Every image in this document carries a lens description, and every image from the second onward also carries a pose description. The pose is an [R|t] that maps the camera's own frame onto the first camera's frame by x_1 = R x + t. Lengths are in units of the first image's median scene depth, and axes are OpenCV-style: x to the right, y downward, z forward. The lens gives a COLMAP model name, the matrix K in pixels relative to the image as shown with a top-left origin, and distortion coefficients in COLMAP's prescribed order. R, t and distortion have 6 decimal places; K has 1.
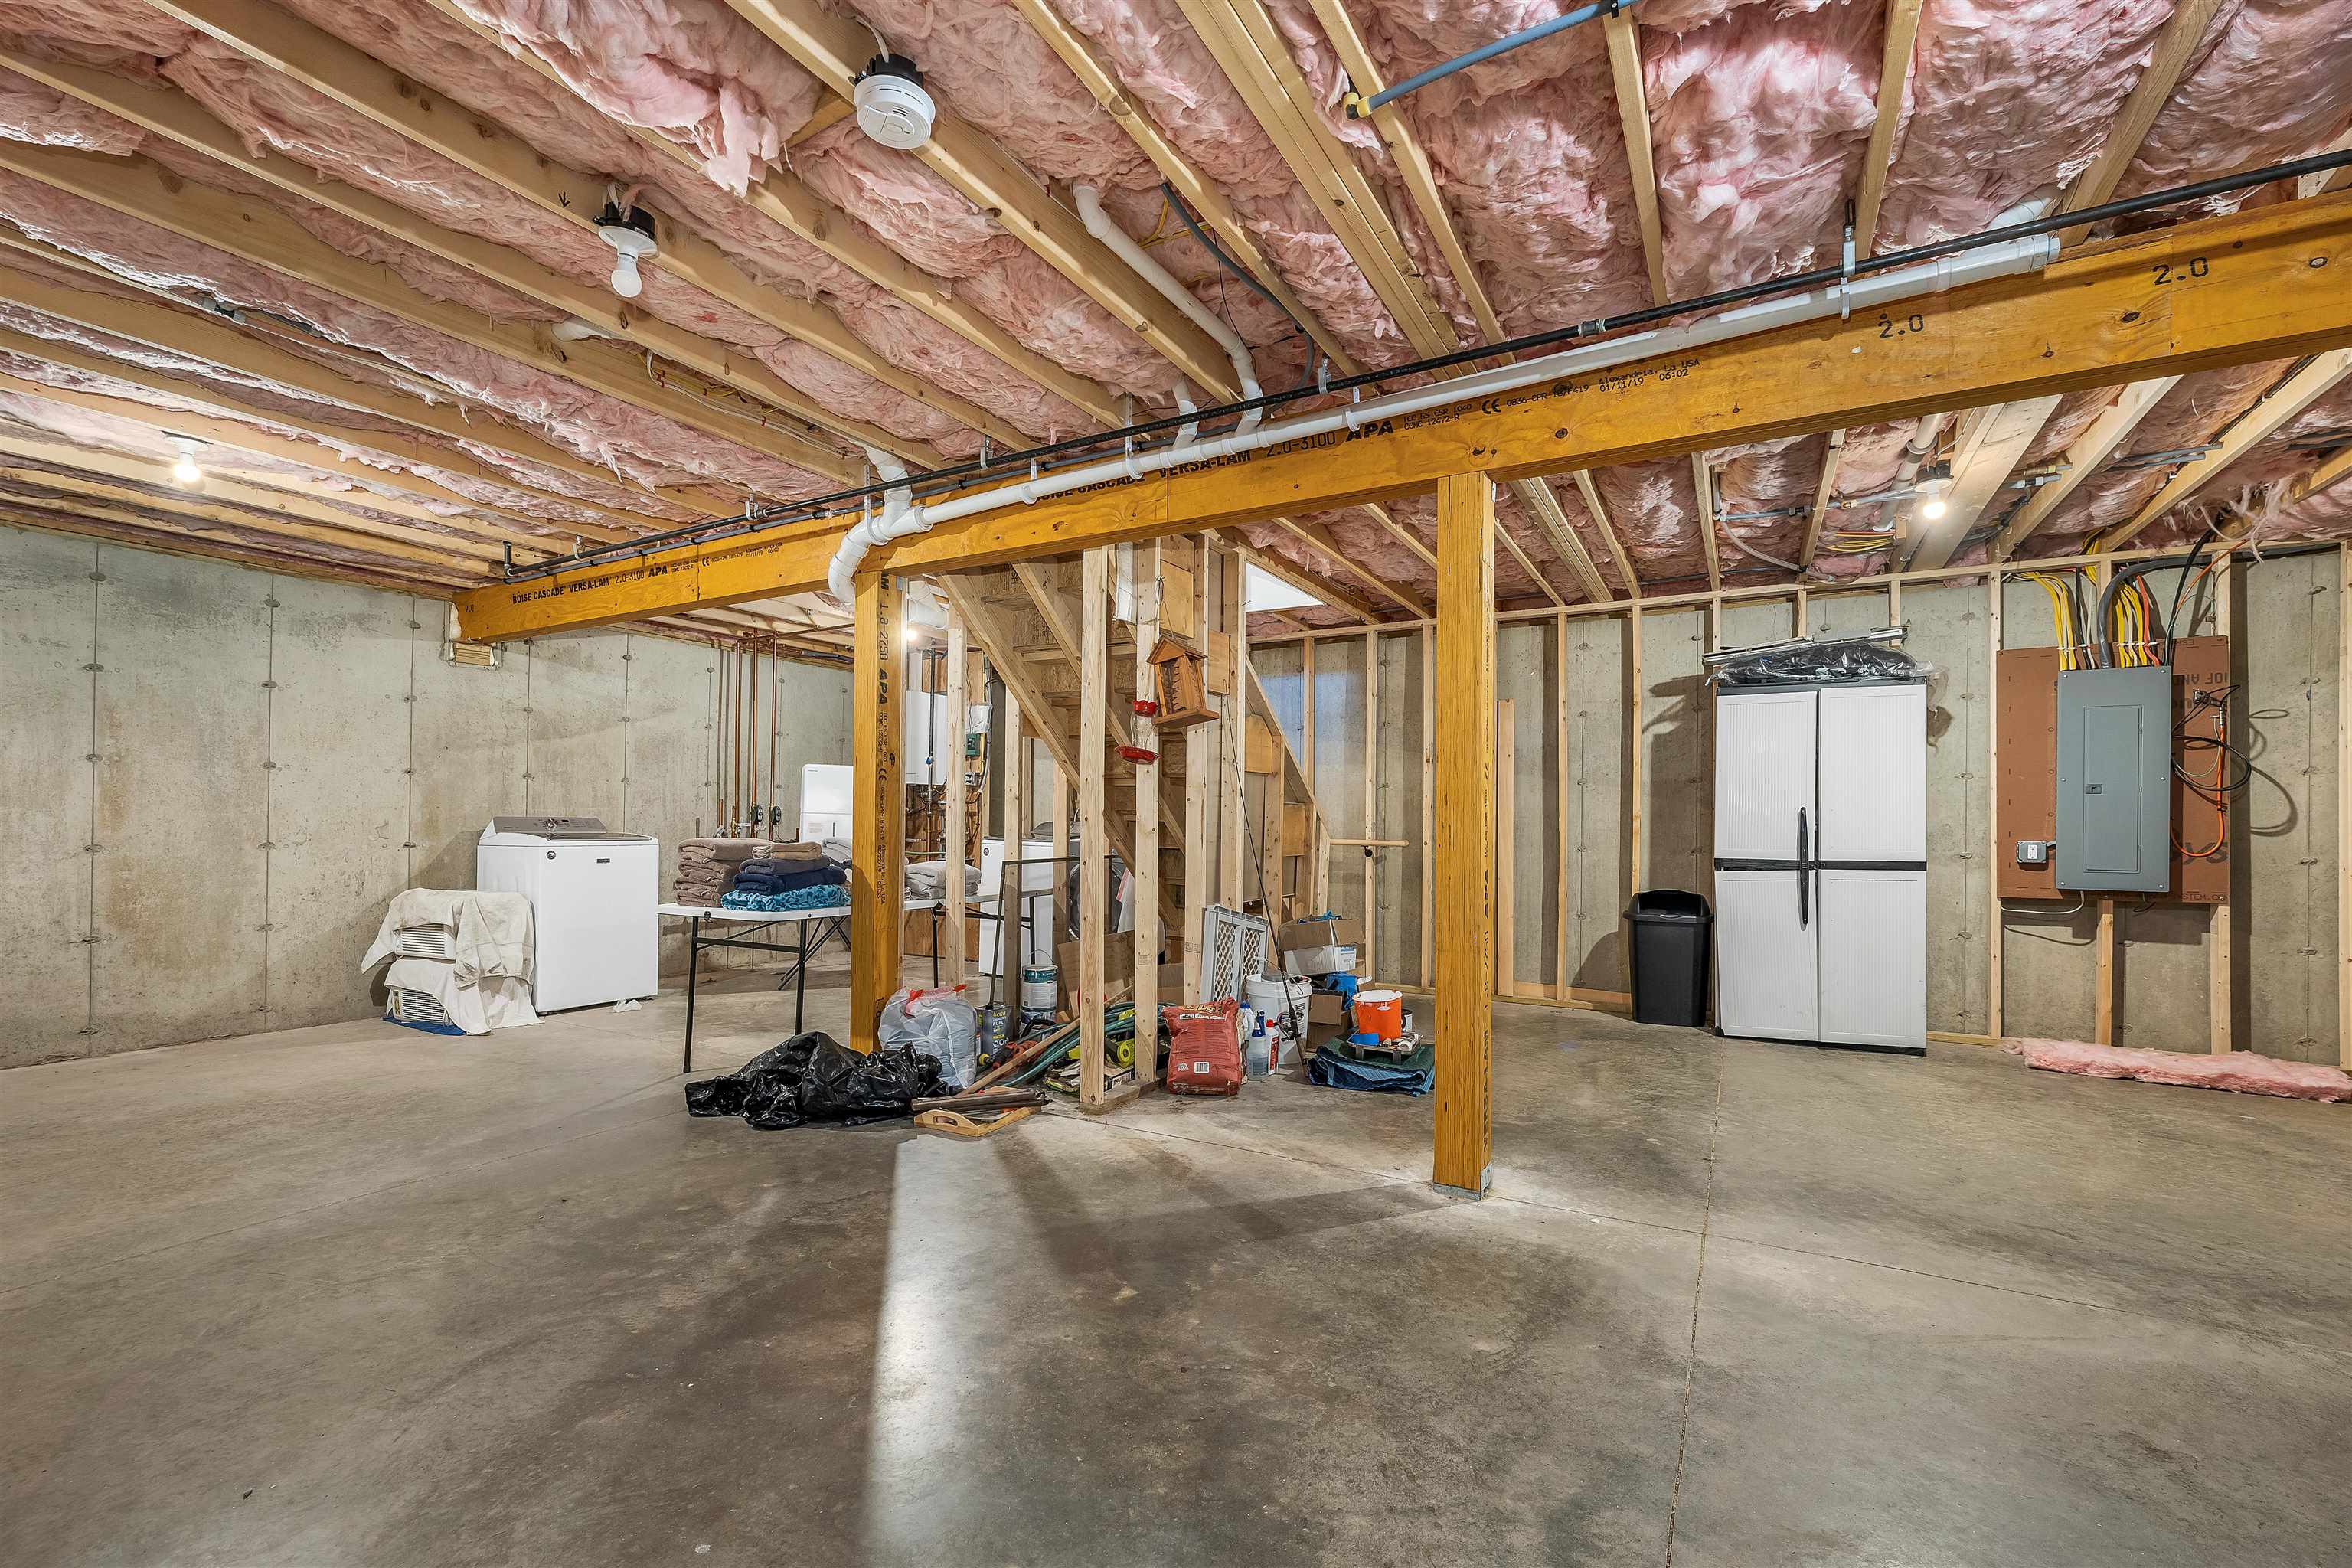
lens RADIAL K [[982.0, 0, 1172.8], [0, 982.0, 820.6], [0, 0, 1]] dist [0.003805, -0.000624]
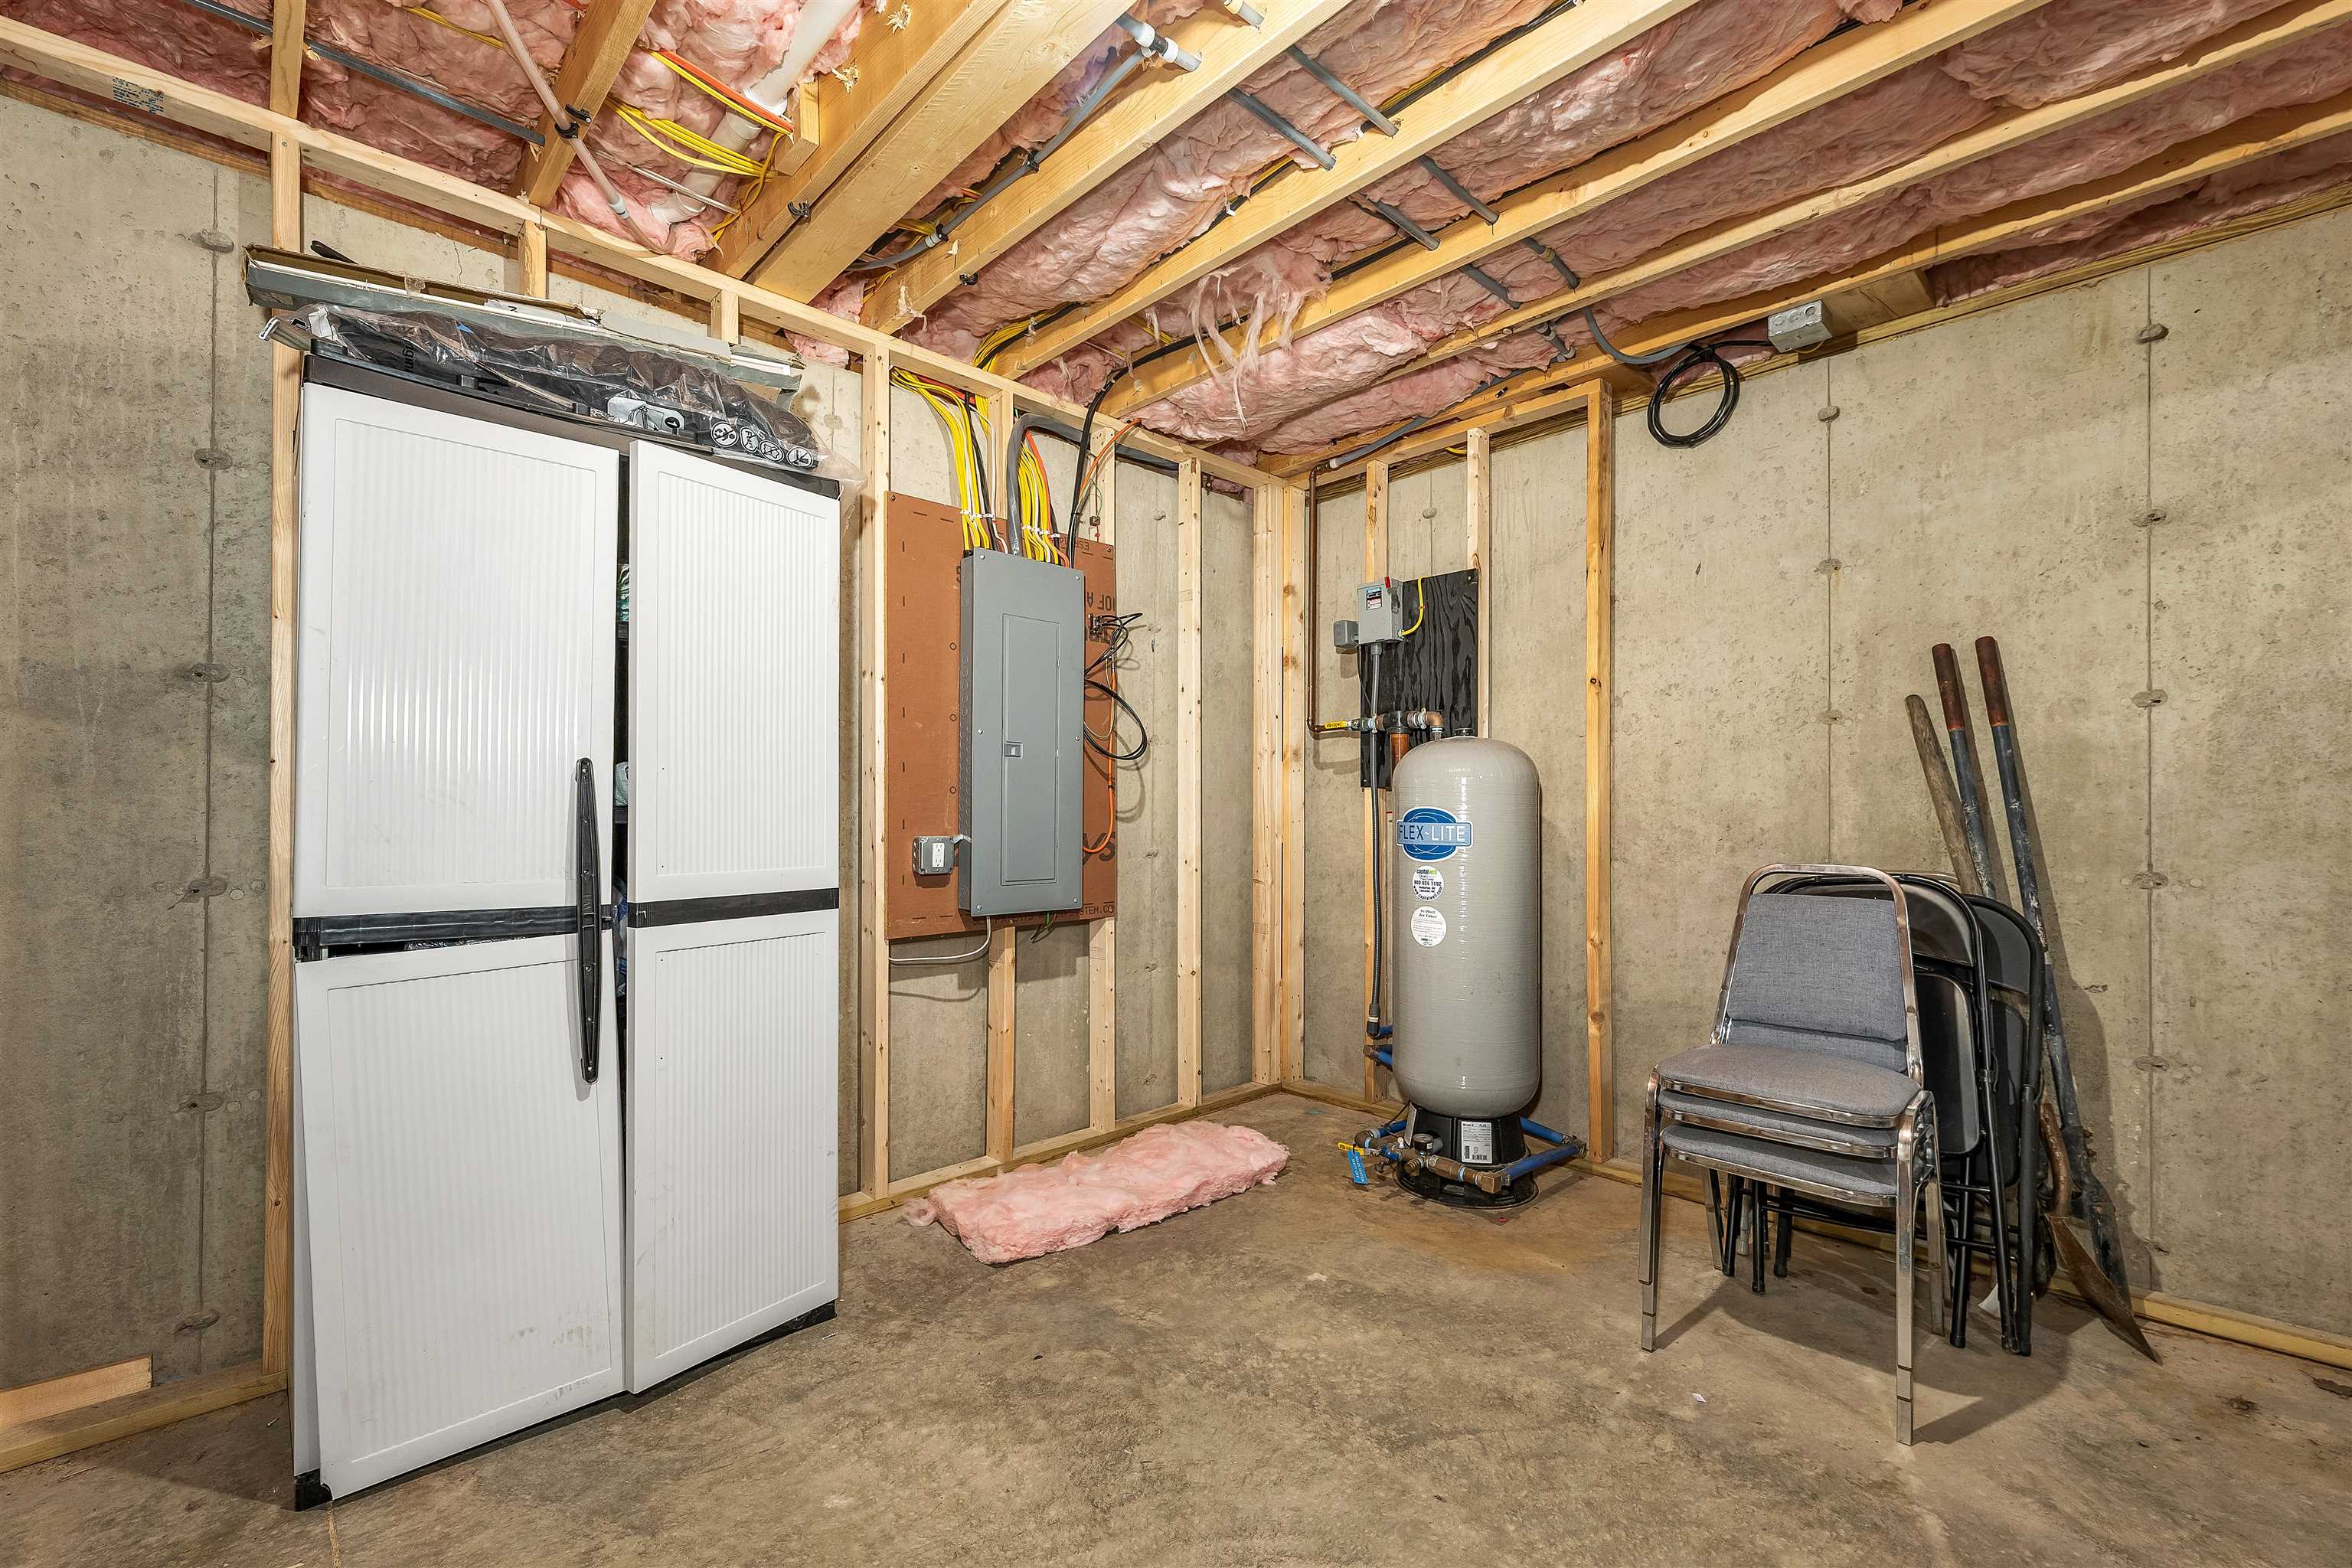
lens RADIAL K [[982.0, 0, 1173.3], [0, 982.0, 803.6], [0, 0, 1]] dist [0.003805, -0.000624]
pose [[0.270250, 0.004919, 0.962778, 0.355293], [-0.000577, 0.999988, -0.004947, 0.004715], [-0.962790, 0.000781, 0.270249, 0.701721]]
